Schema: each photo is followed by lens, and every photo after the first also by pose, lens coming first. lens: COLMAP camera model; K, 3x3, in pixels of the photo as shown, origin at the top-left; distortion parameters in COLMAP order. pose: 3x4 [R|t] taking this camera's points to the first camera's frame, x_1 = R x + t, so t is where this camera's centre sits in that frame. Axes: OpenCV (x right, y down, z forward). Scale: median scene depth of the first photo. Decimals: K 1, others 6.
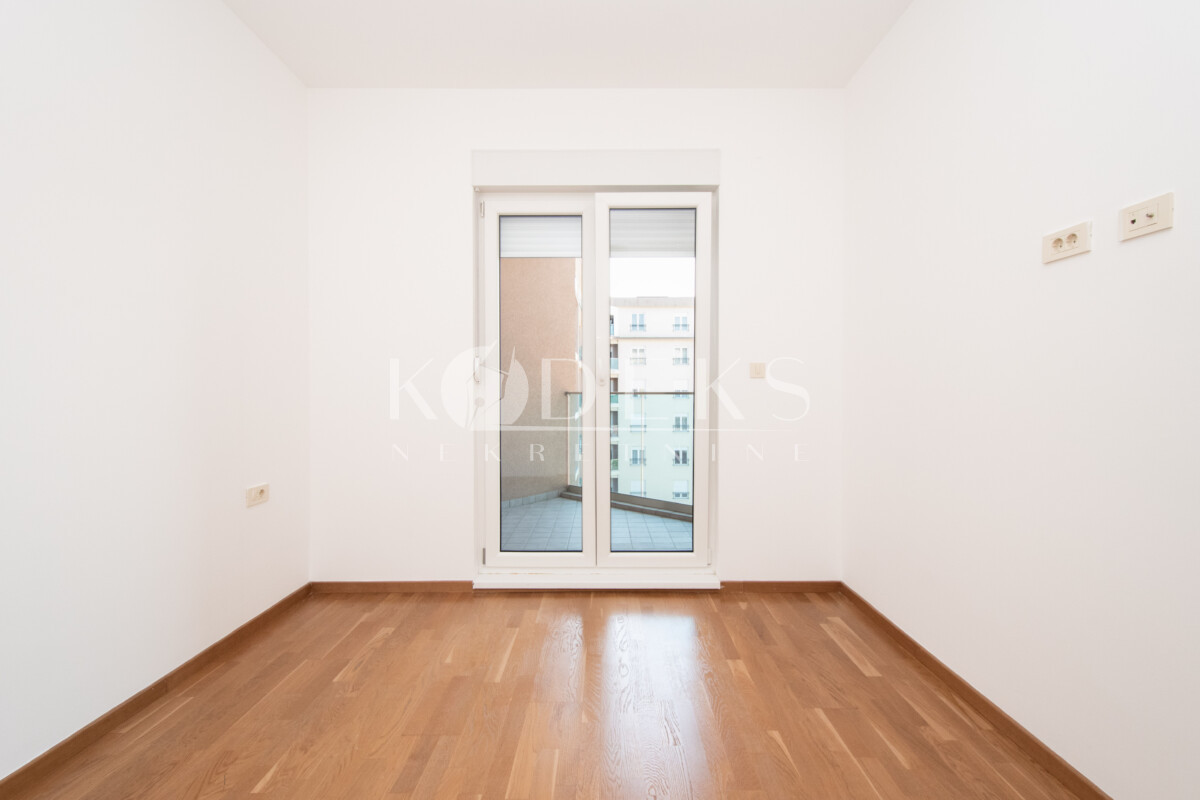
lens RADIAL K [[522.5, 0, 600.0], [0, 522.5, 400.0], [0, 0, 1]] dist [0.003417, 0.000187]
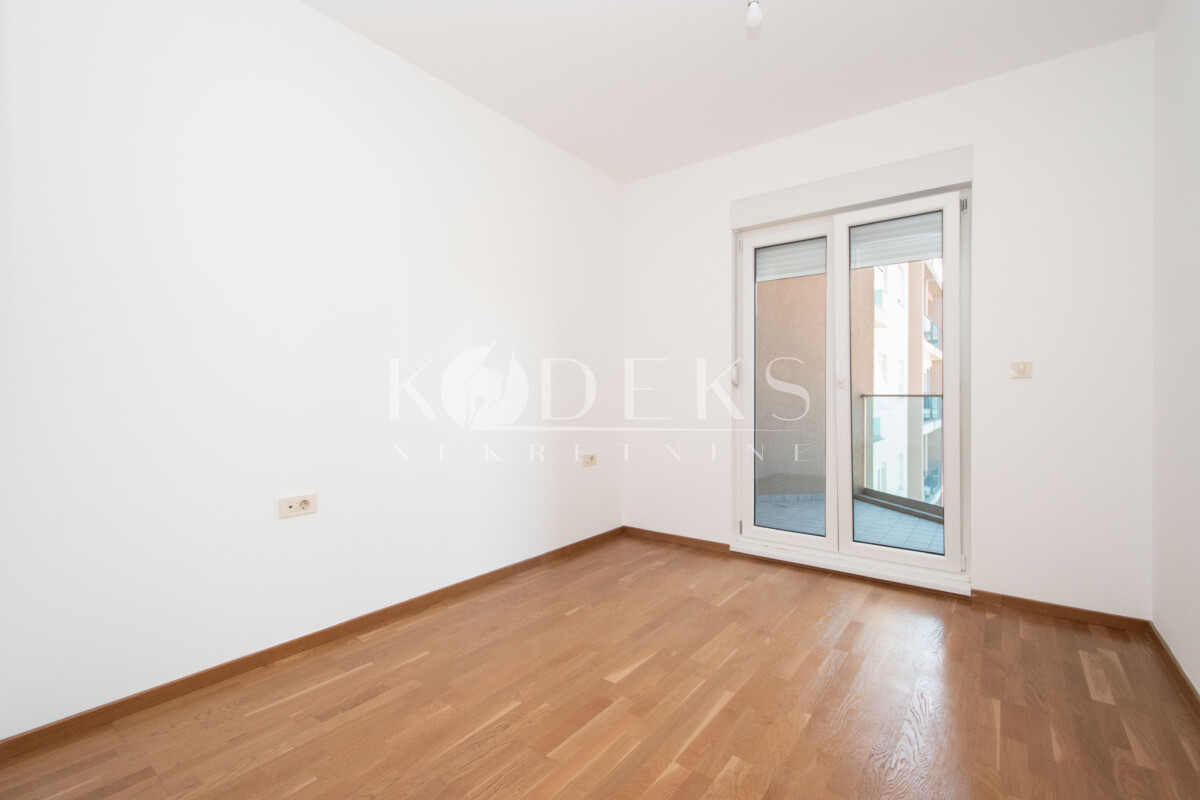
lens RADIAL K [[522.5, 0, 600.0], [0, 522.5, 400.0], [0, 0, 1]] dist [0.003417, 0.000187]
pose [[0.797321, 0.006392, -0.603522, 0.264742], [-0.011145, 0.999929, -0.004135, 0.009460], [0.603453, 0.010023, 0.797335, -0.189697]]
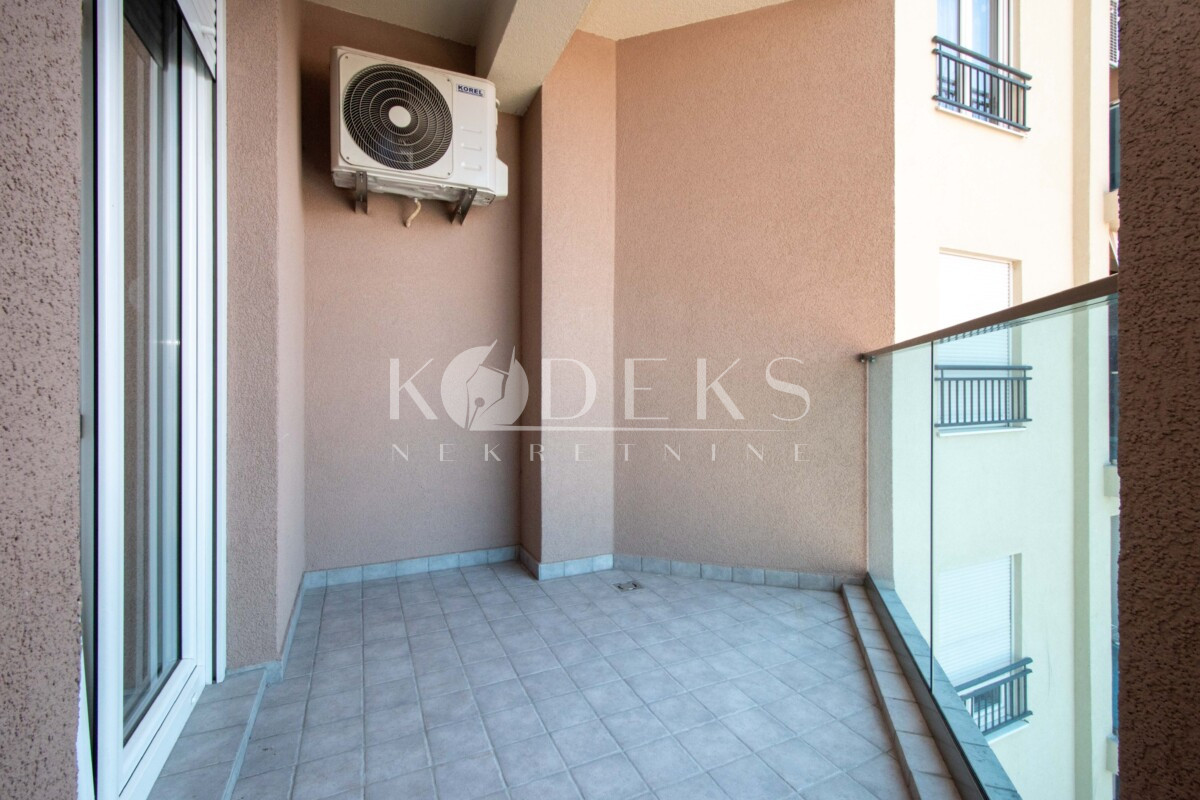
lens RADIAL K [[524.5, 0, 605.0], [0, 524.5, 387.4], [0, 0, 1]] dist [0.012967, -0.000034]
pose [[0.435278, 0.000980, -0.900296, 0.450520], [-0.012077, 0.999916, -0.004751, 0.031674], [0.900215, 0.012941, 0.435253, 1.184821]]
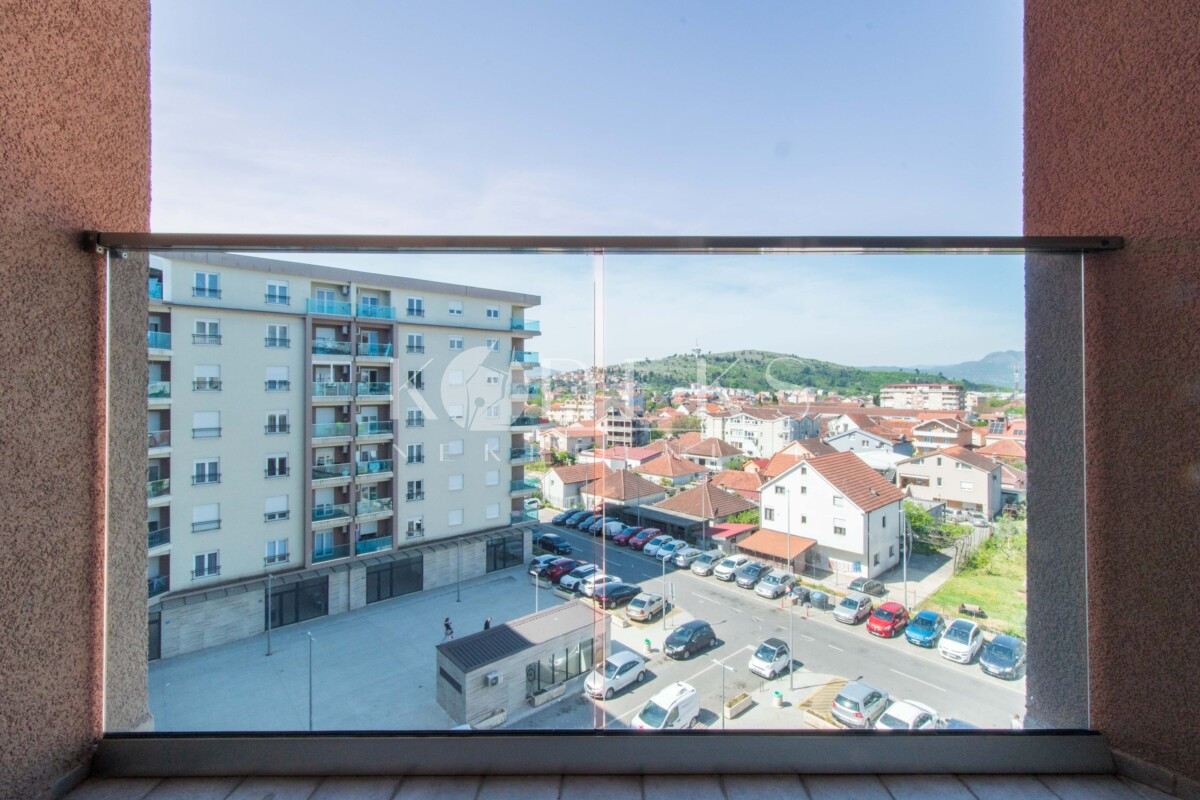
lens RADIAL K [[524.5, 0, 605.0], [0, 524.5, 387.4], [0, 0, 1]] dist [0.012967, -0.000034]
pose [[0.743169, 0.003008, 0.669097, -0.104073], [0.007564, 0.999888, -0.012897, 0.081168], [-0.669061, 0.014646, 0.743064, 1.413836]]
